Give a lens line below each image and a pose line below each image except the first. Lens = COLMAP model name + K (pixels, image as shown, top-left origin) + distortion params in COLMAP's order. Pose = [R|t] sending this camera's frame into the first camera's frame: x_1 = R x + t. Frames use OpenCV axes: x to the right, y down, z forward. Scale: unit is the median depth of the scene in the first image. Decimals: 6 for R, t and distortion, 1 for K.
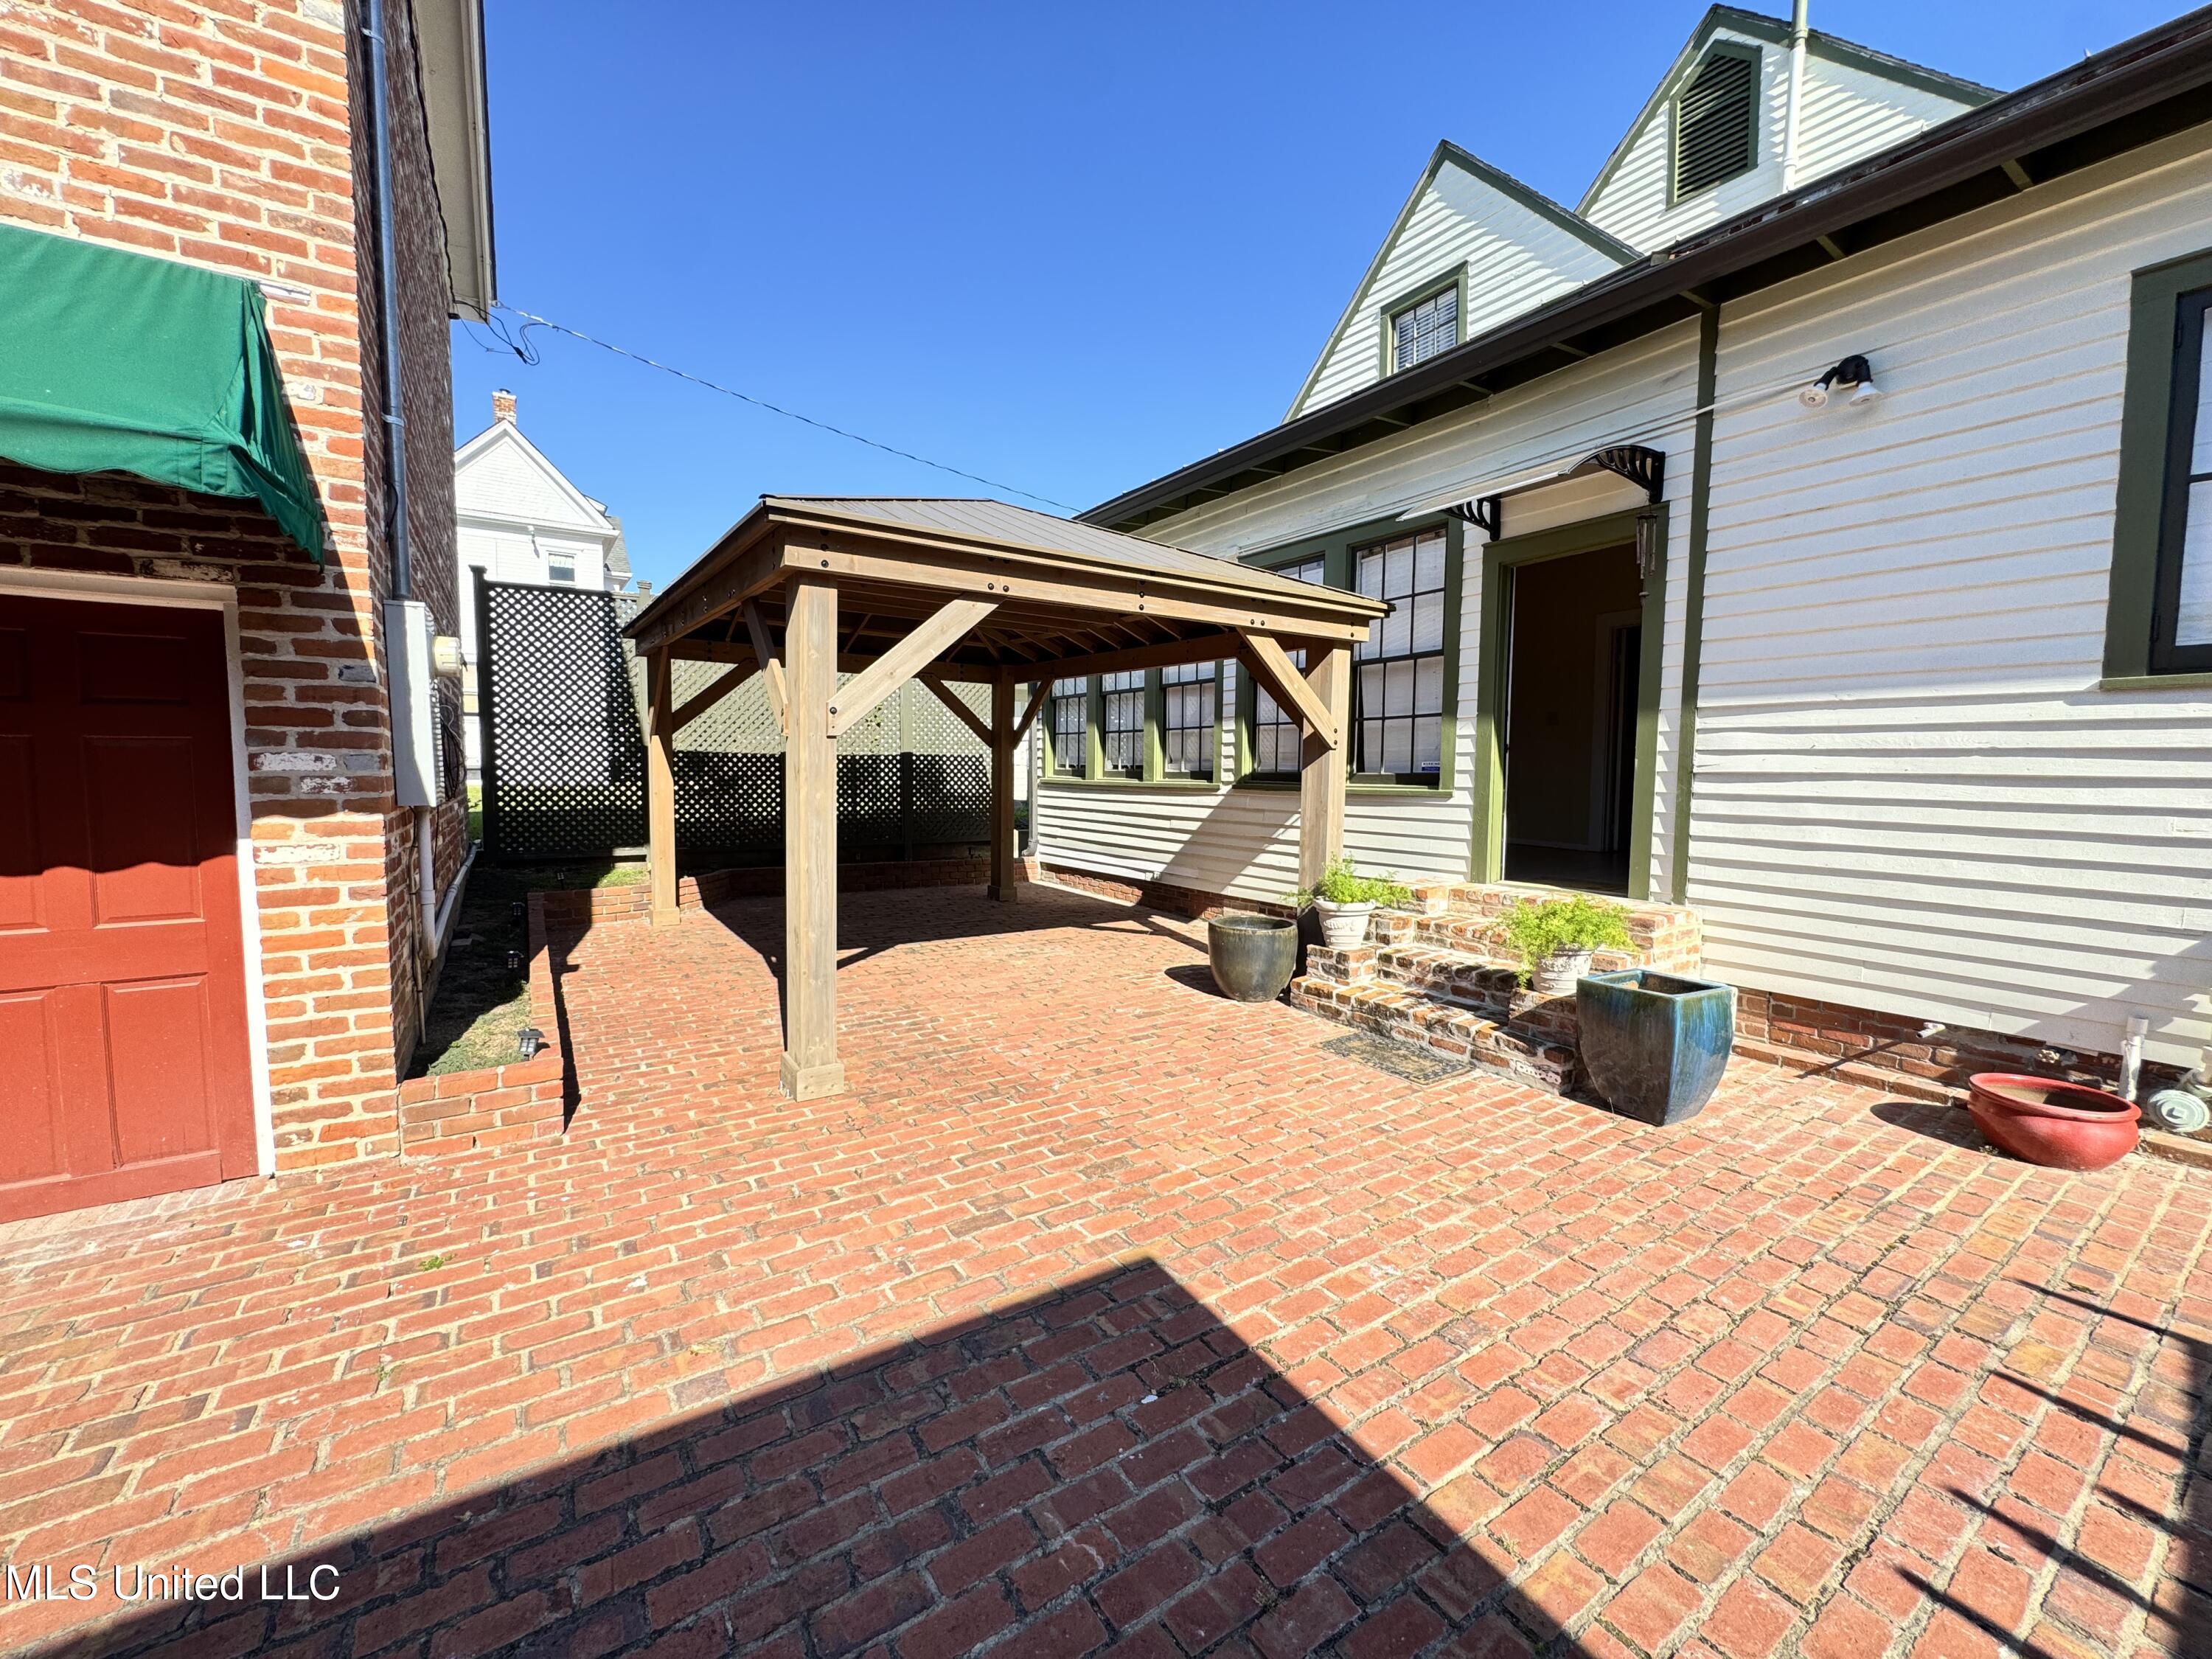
lens RADIAL K [[886.9, 0, 1113.6], [0, 886.9, 832.6], [0, 0, 1]] dist [-0.003770, 0.000514]
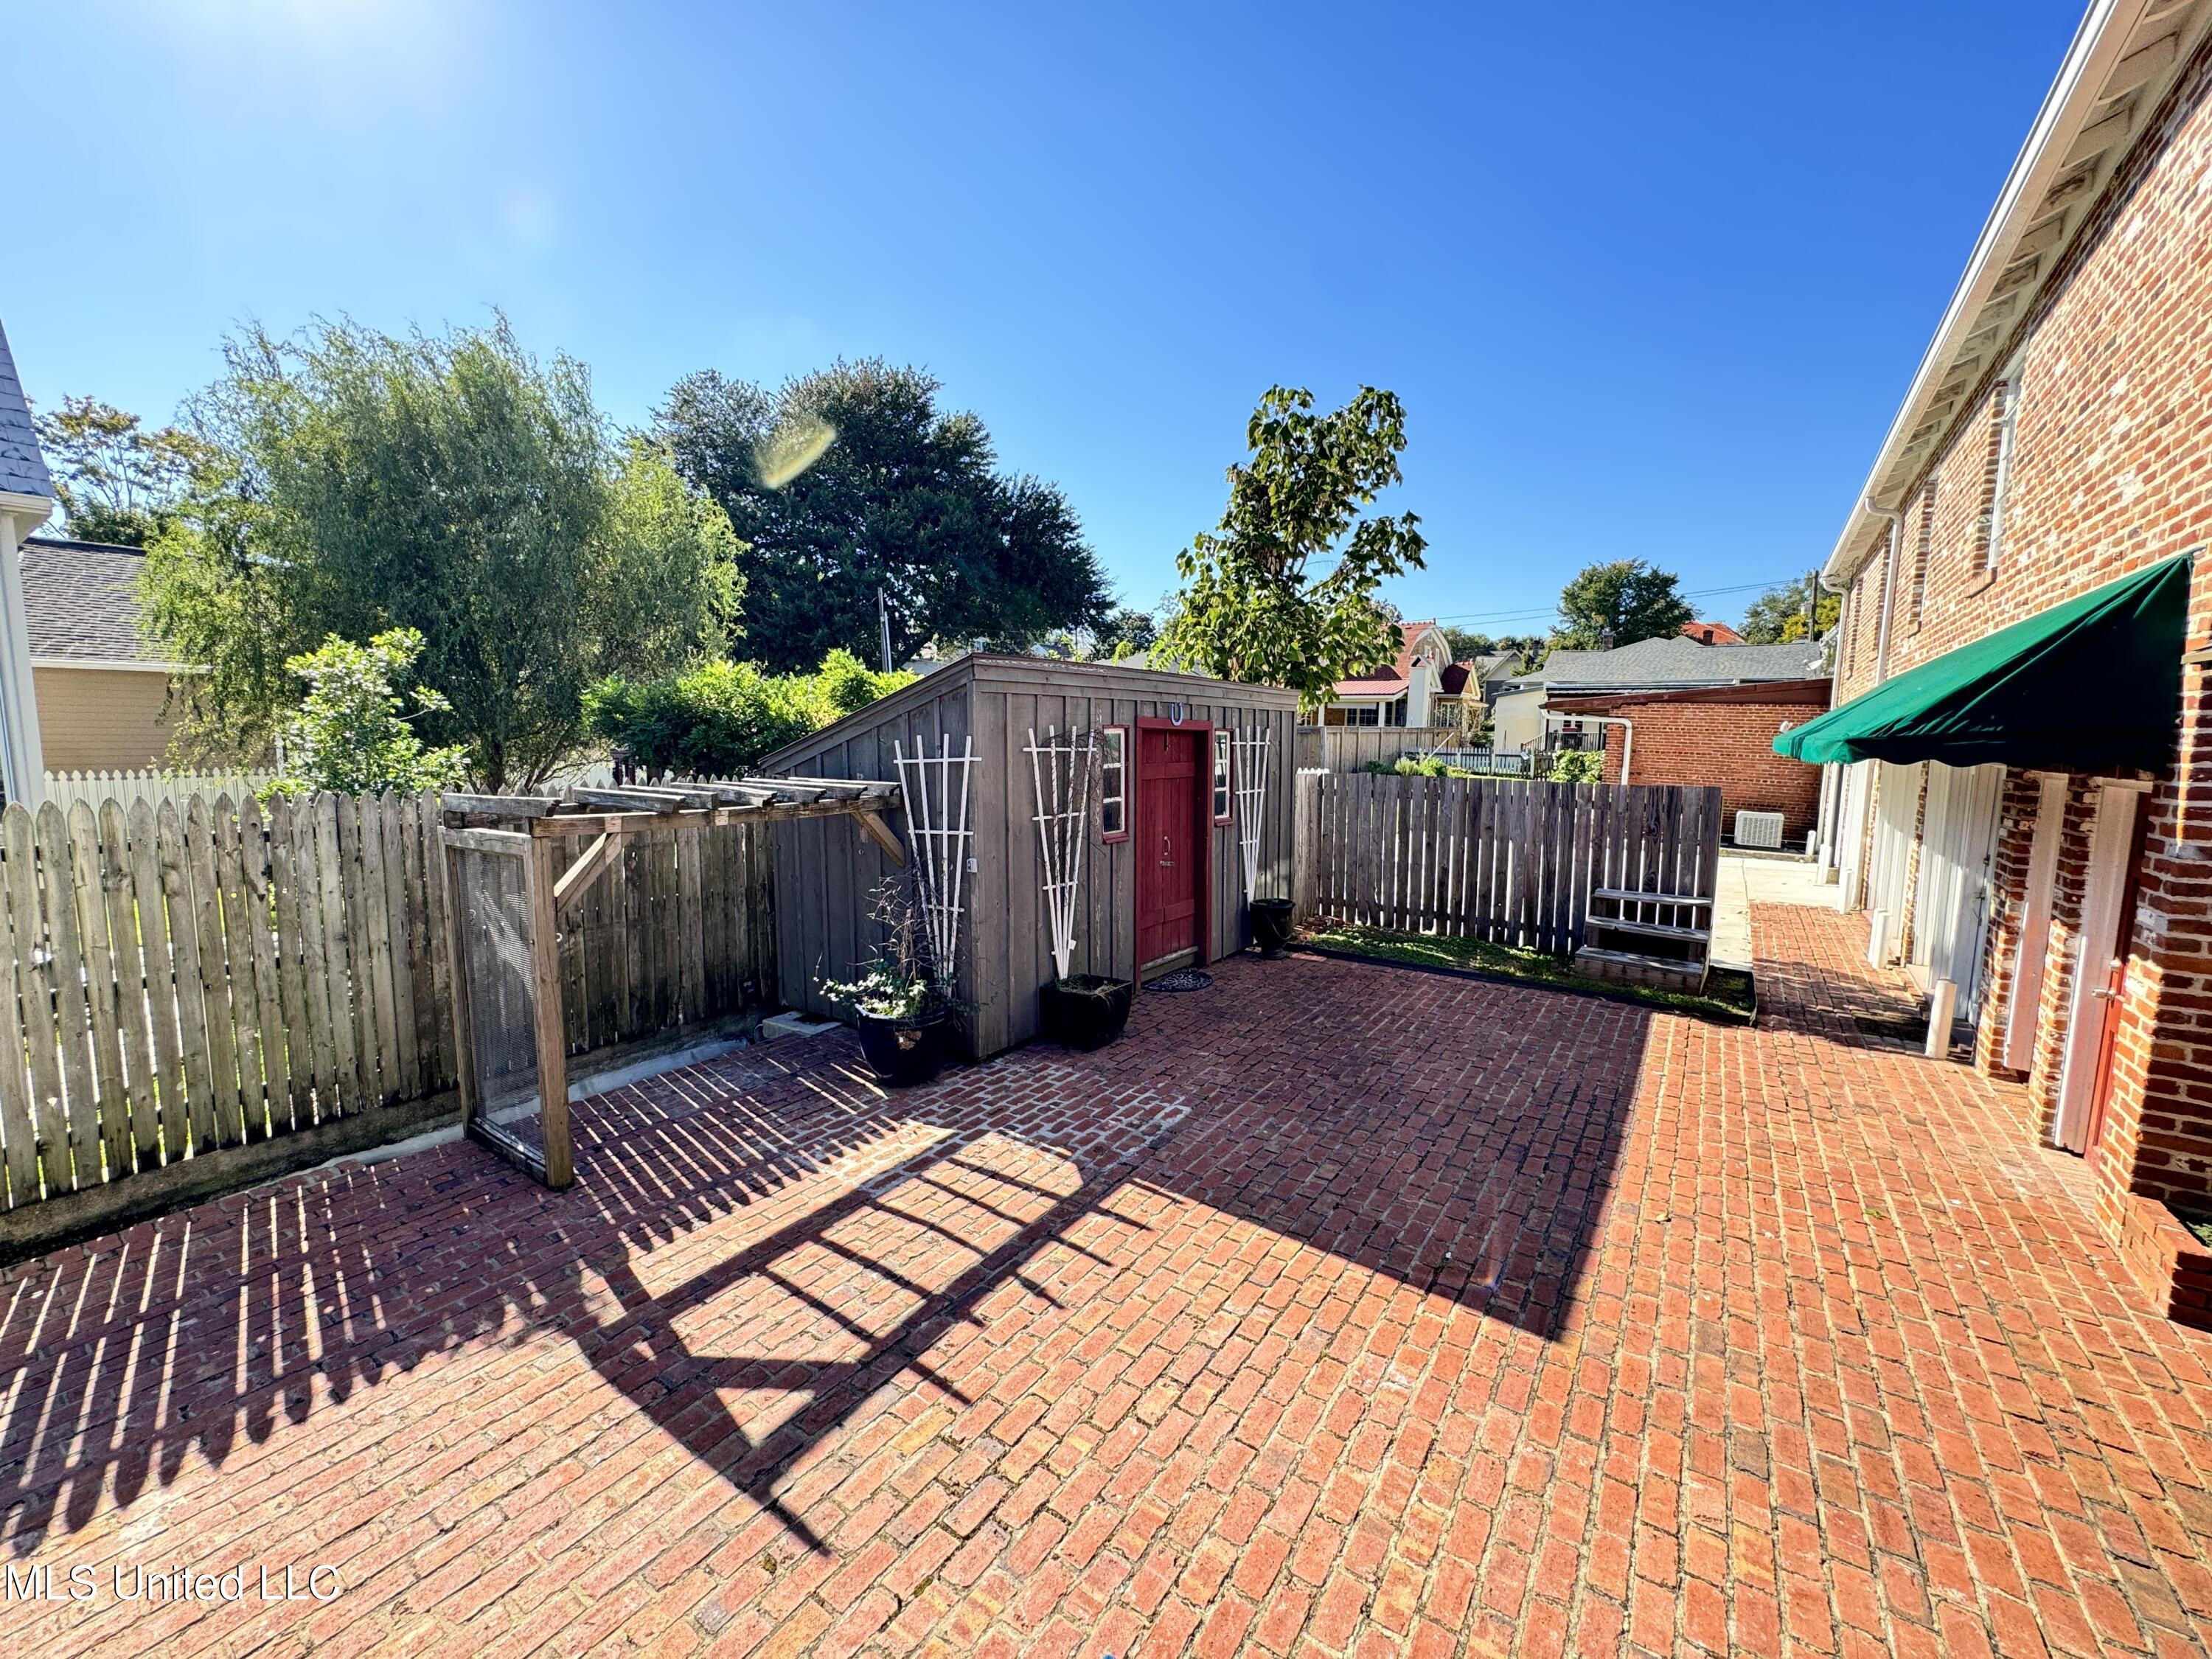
lens RADIAL K [[886.9, 0, 1106.6], [0, 886.9, 832.7], [0, 0, 1]] dist [-0.003770, 0.000514]
pose [[-0.934139, 0.024378, -0.356076, 0.954029], [-0.042694, 0.982869, 0.179294, -0.367256], [0.354346, 0.182688, -0.917095, 1.620685]]
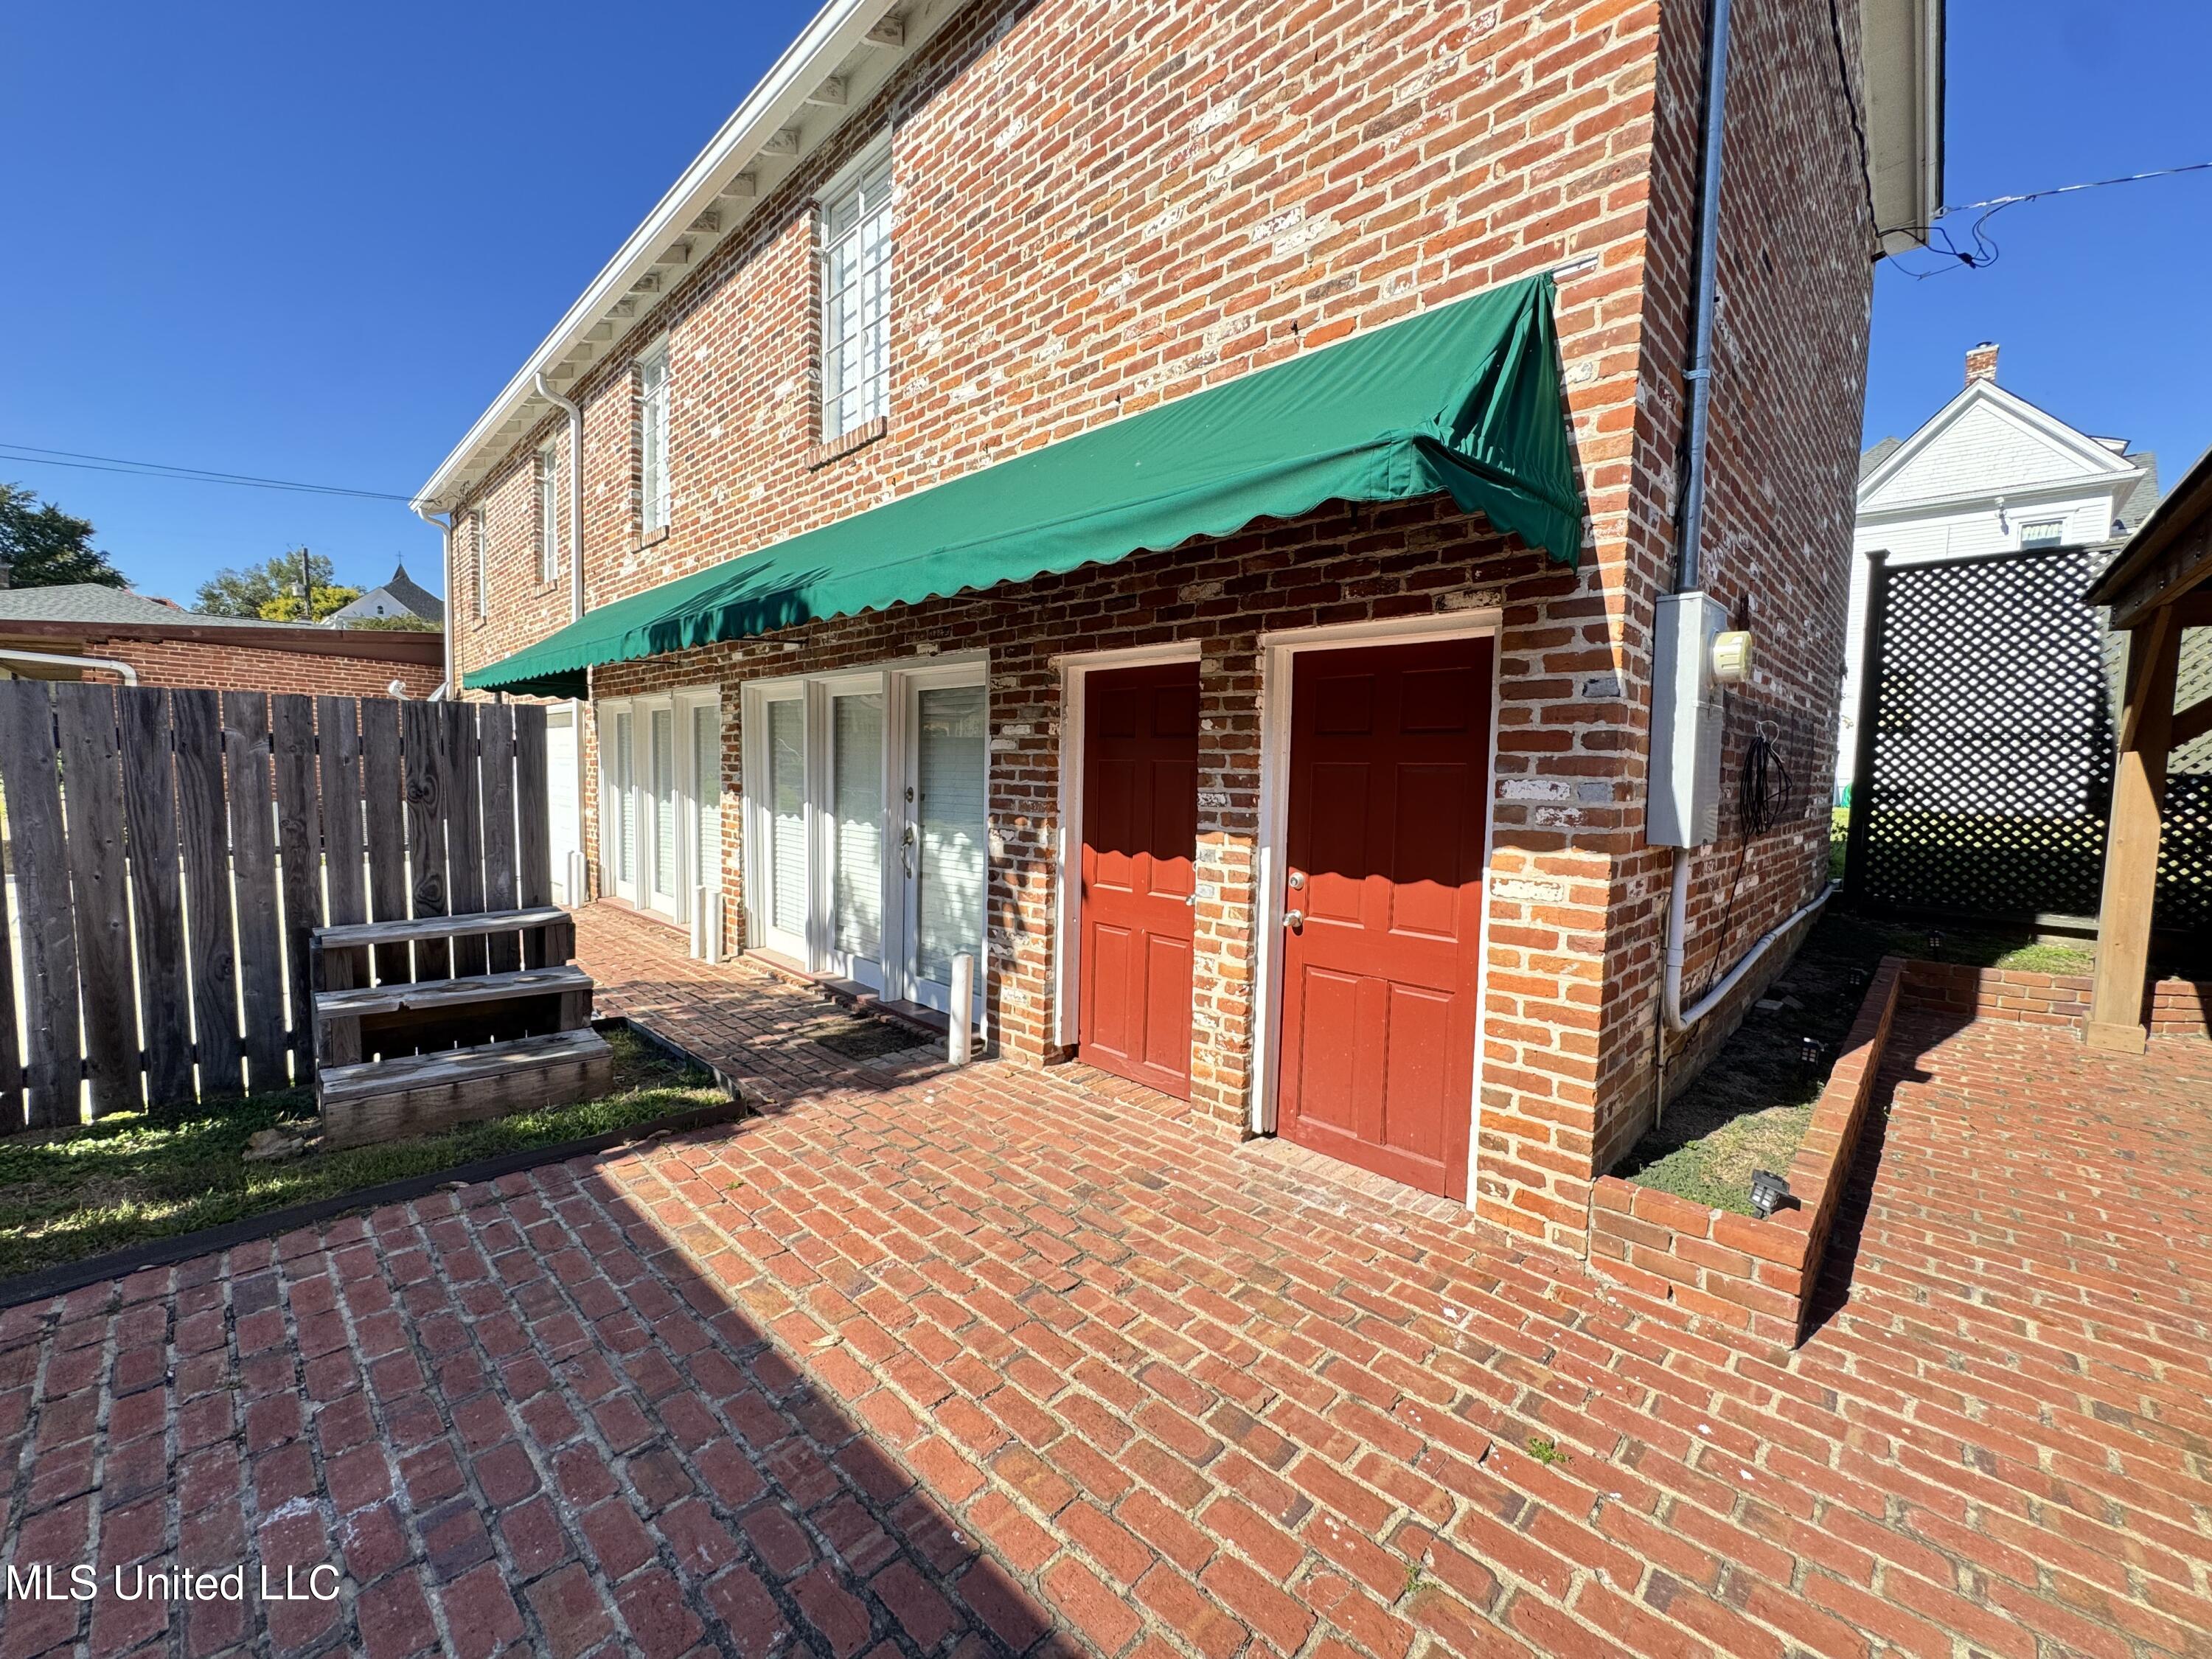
lens RADIAL K [[886.9, 0, 1102.5], [0, 886.9, 825.2], [0, 0, 1]] dist [-0.003770, 0.000514]
pose [[0.207158, 0.062508, -0.976308, -0.117183], [-0.091604, 0.994812, 0.044255, -0.042386], [0.974009, 0.080266, 0.211809, 0.365005]]
